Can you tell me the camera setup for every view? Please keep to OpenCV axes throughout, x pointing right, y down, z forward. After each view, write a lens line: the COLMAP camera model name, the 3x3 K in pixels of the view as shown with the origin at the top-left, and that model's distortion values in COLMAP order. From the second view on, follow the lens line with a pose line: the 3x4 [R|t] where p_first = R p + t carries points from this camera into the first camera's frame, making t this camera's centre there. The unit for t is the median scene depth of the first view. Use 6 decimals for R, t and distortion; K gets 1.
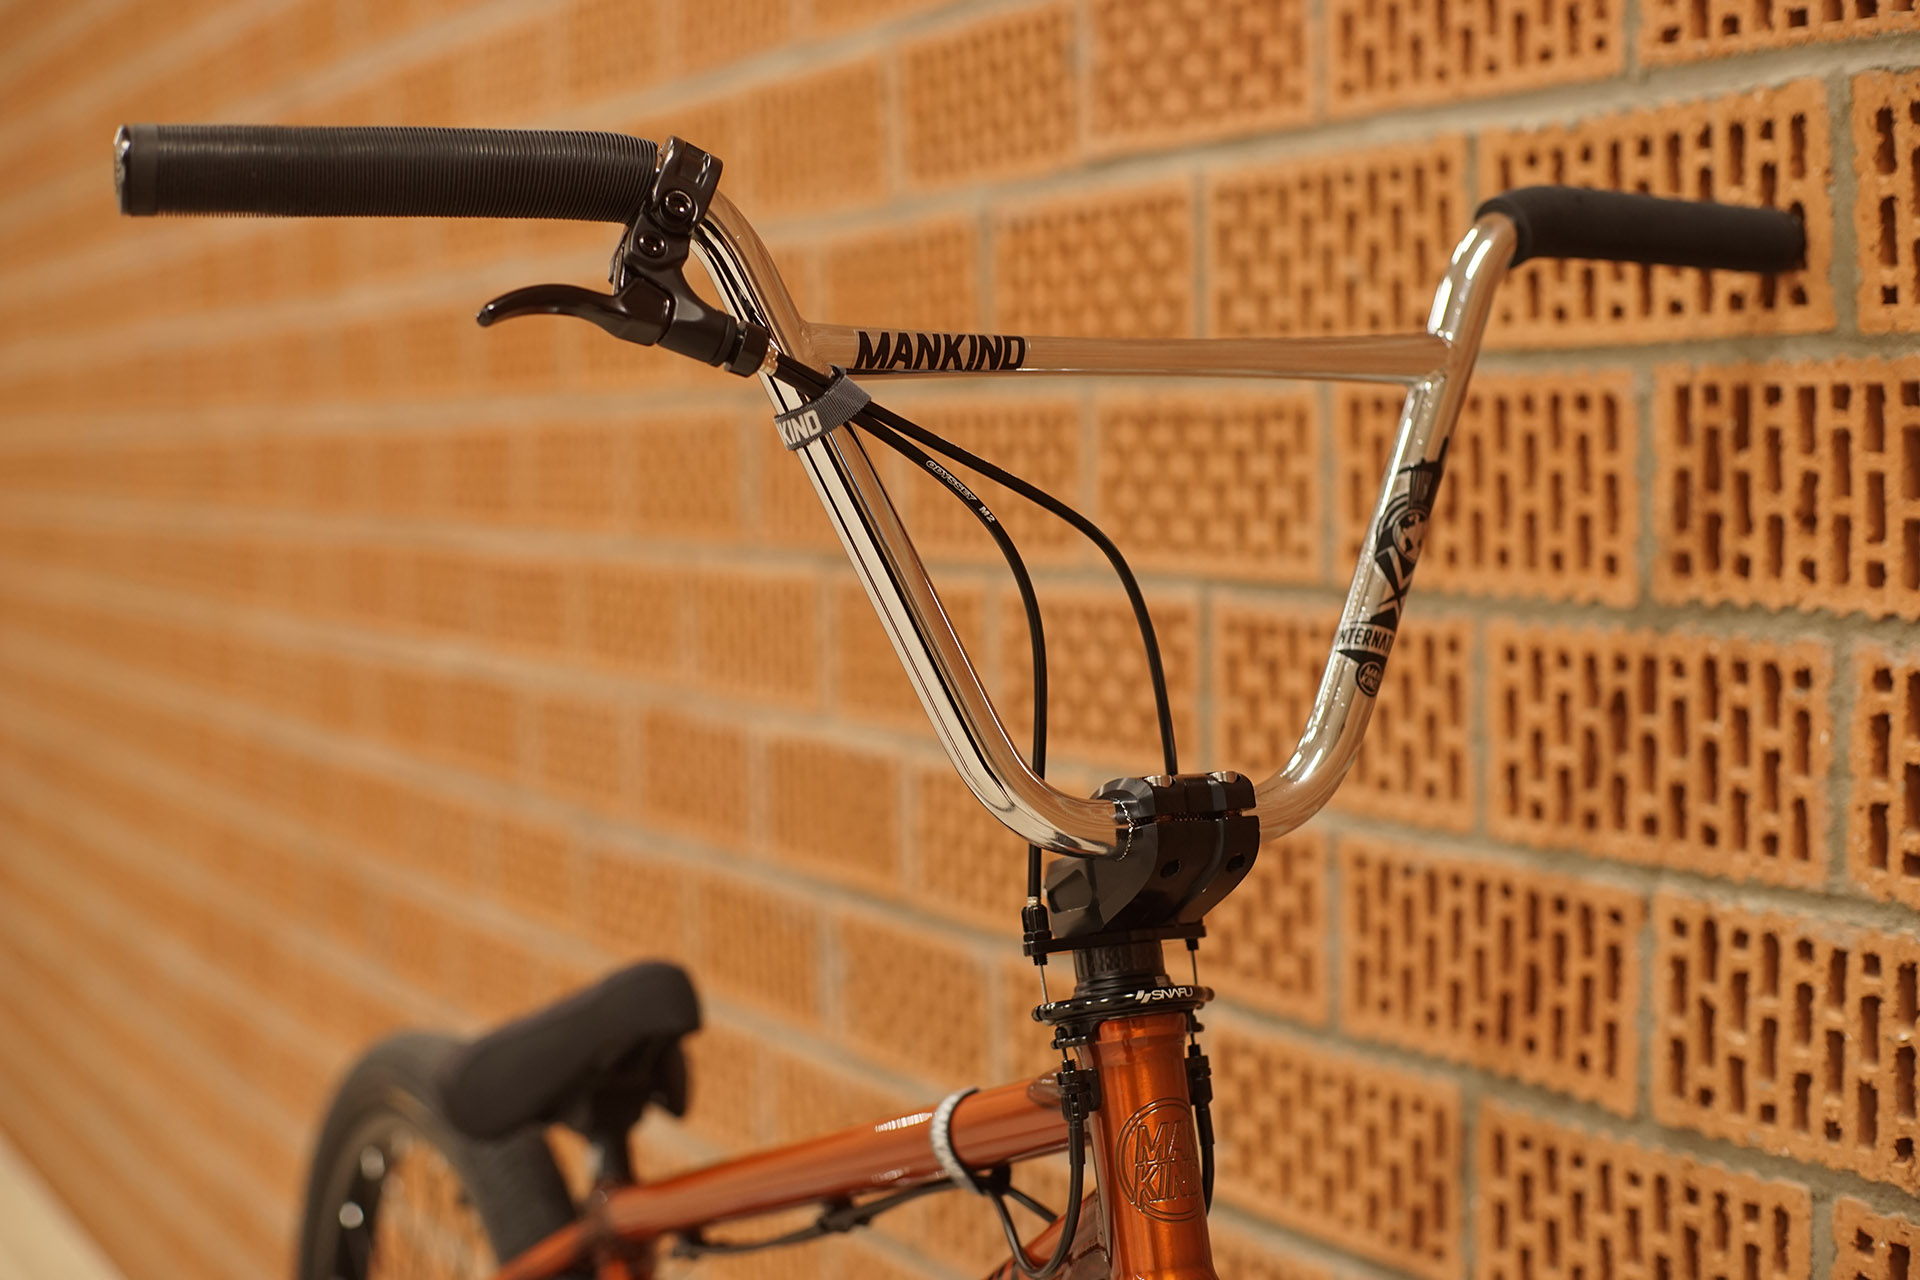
lens RADIAL K [[2884.5, 0, 960.0], [0, 2884.5, 640.0], [0, 0, 1]] dist [-0.112962, -0.023559]
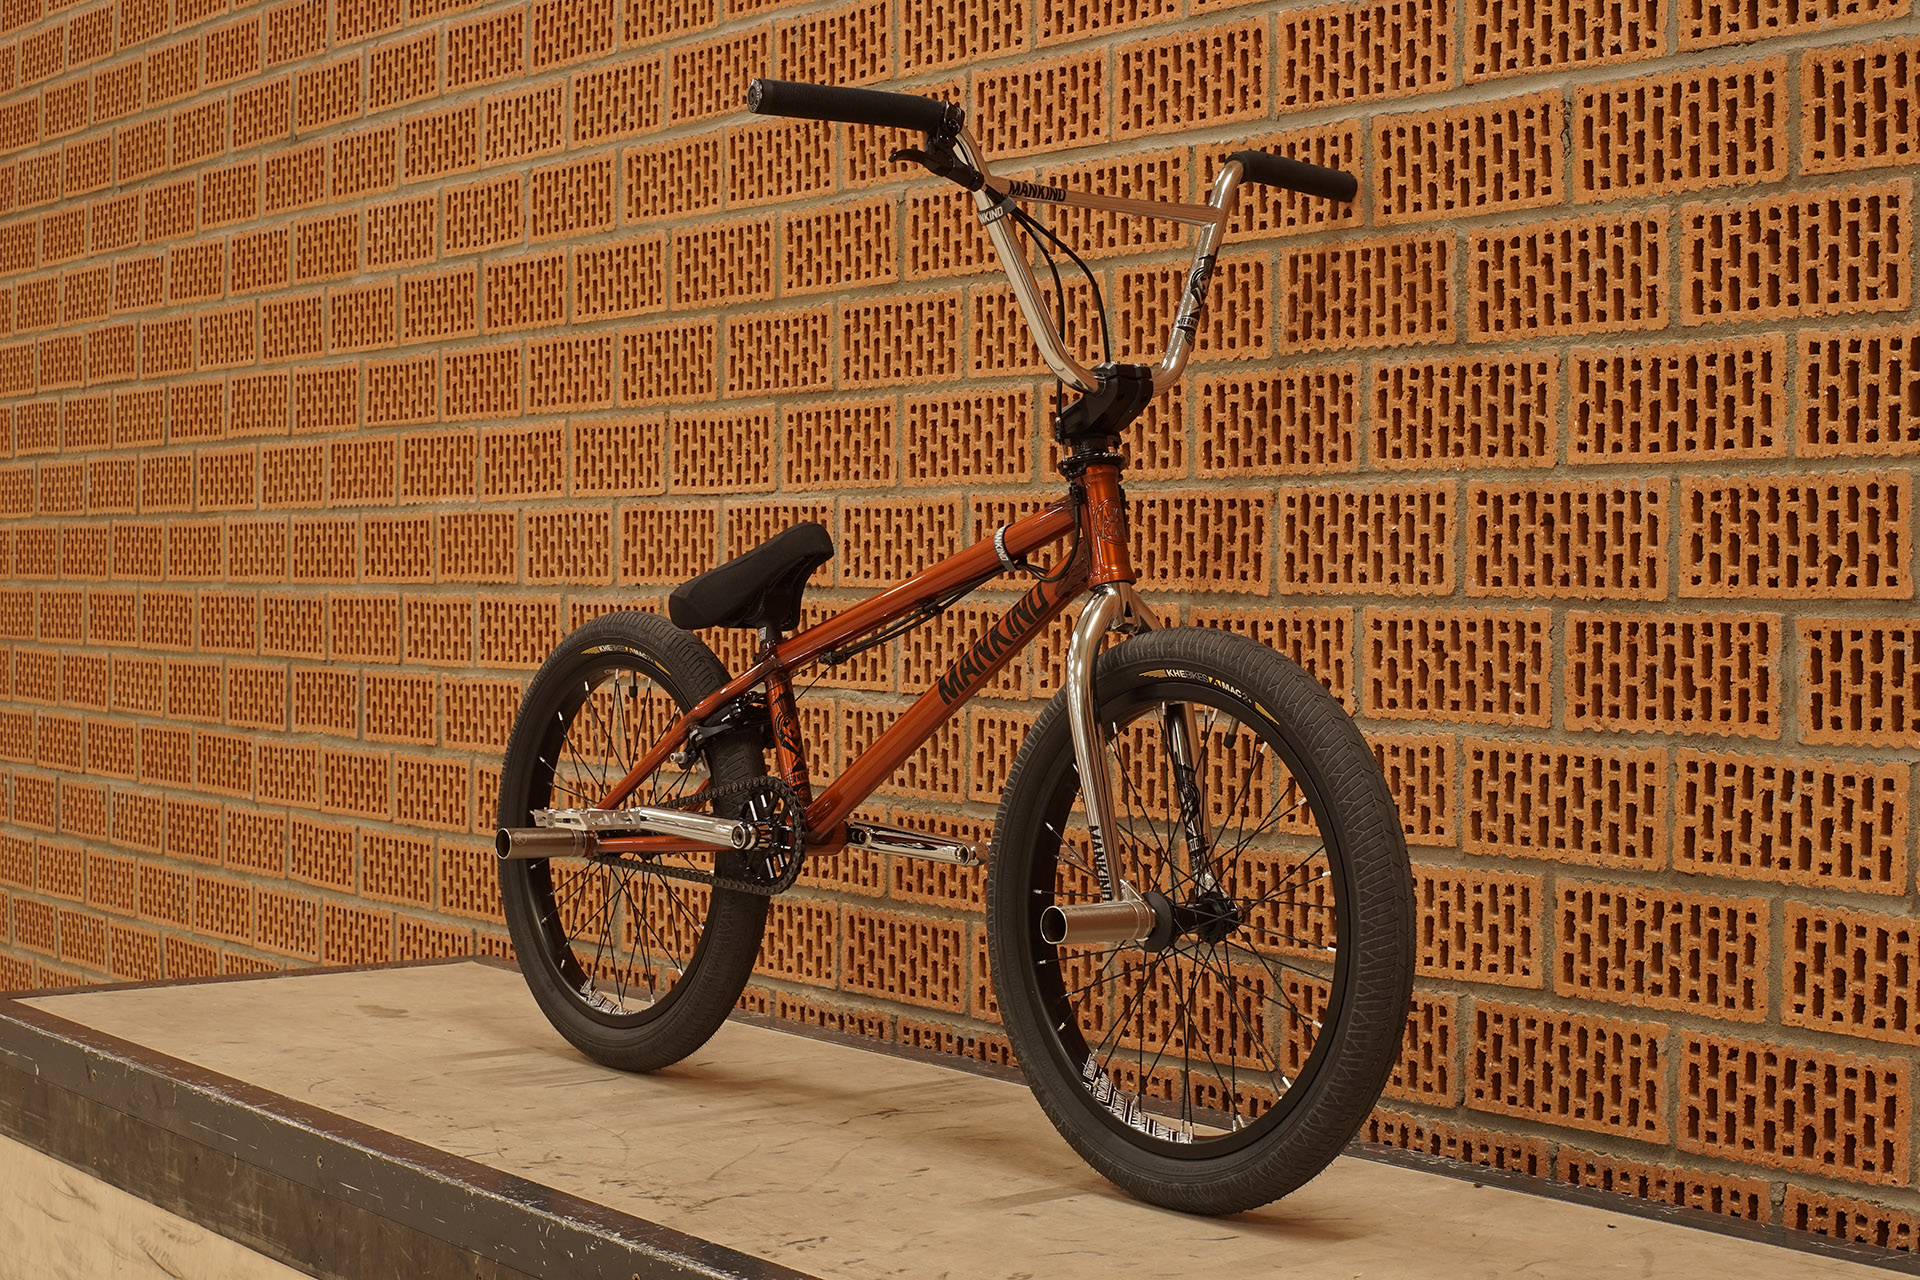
lens RADIAL K [[2884.5, 0, 960.0], [0, 2884.5, 640.0], [0, 0, 1]] dist [-0.112962, -0.023559]
pose [[0.980330, 0.021128, 0.196233, -0.481786], [-0.009468, 0.998143, -0.060166, 0.383356], [-0.197140, 0.057125, 0.978710, -1.243208]]
